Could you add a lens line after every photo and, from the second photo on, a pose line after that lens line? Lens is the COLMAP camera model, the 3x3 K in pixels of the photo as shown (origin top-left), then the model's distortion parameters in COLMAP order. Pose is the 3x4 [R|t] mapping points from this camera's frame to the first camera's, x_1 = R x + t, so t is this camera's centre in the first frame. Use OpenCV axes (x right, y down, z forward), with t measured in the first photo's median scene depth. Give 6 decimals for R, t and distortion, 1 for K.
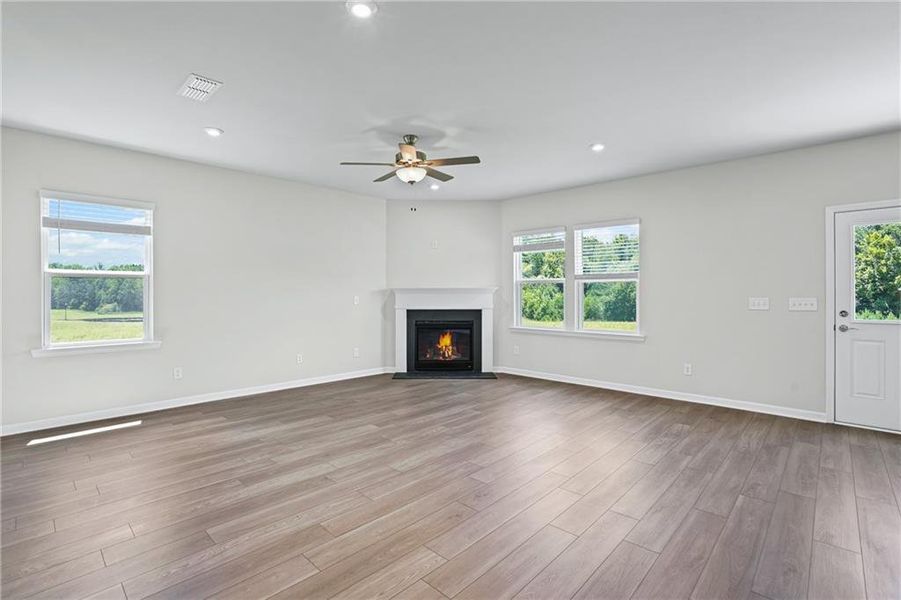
lens RADIAL K [[421.7, 0, 445.4], [0, 421.7, 295.0], [0, 0, 1]] dist [-0.057070, 0.018561]
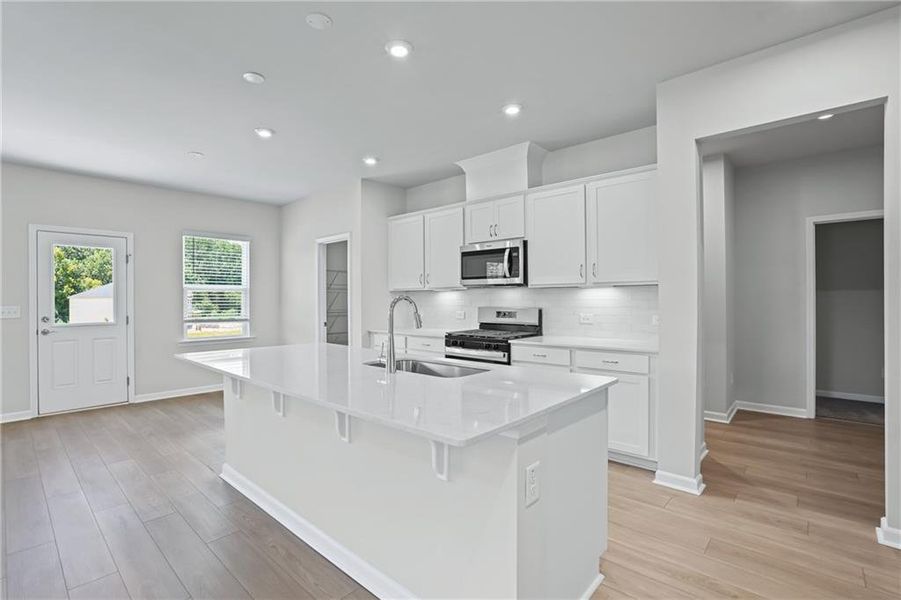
lens RADIAL K [[421.7, 0, 445.4], [0, 421.7, 295.0], [0, 0, 1]] dist [-0.057070, 0.018561]
pose [[-0.024464, 0.011339, 0.999636, -0.200397], [0.008314, 0.999903, -0.011139, -0.001271], [-0.999666, 0.008039, -0.024556, -0.110869]]
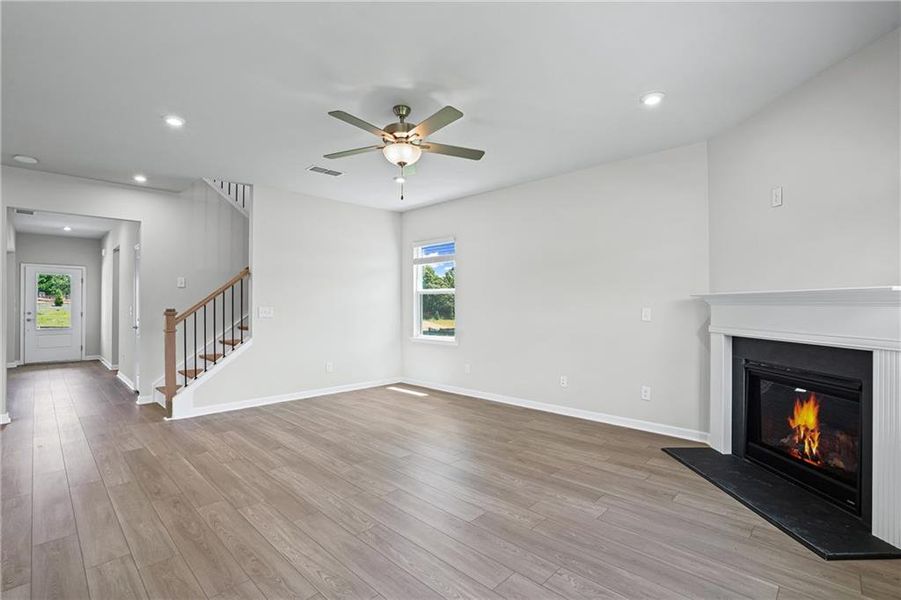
lens RADIAL K [[412.5, 0, 444.1], [0, 412.5, 304.0], [0, 0, 1]] dist [-0.046238, 0.000854]
pose [[-0.010435, -0.000282, -0.999946, 0.695008], [-0.004274, 0.999991, -0.000237, -0.004519], [0.999936, 0.004271, -0.010437, 1.097098]]
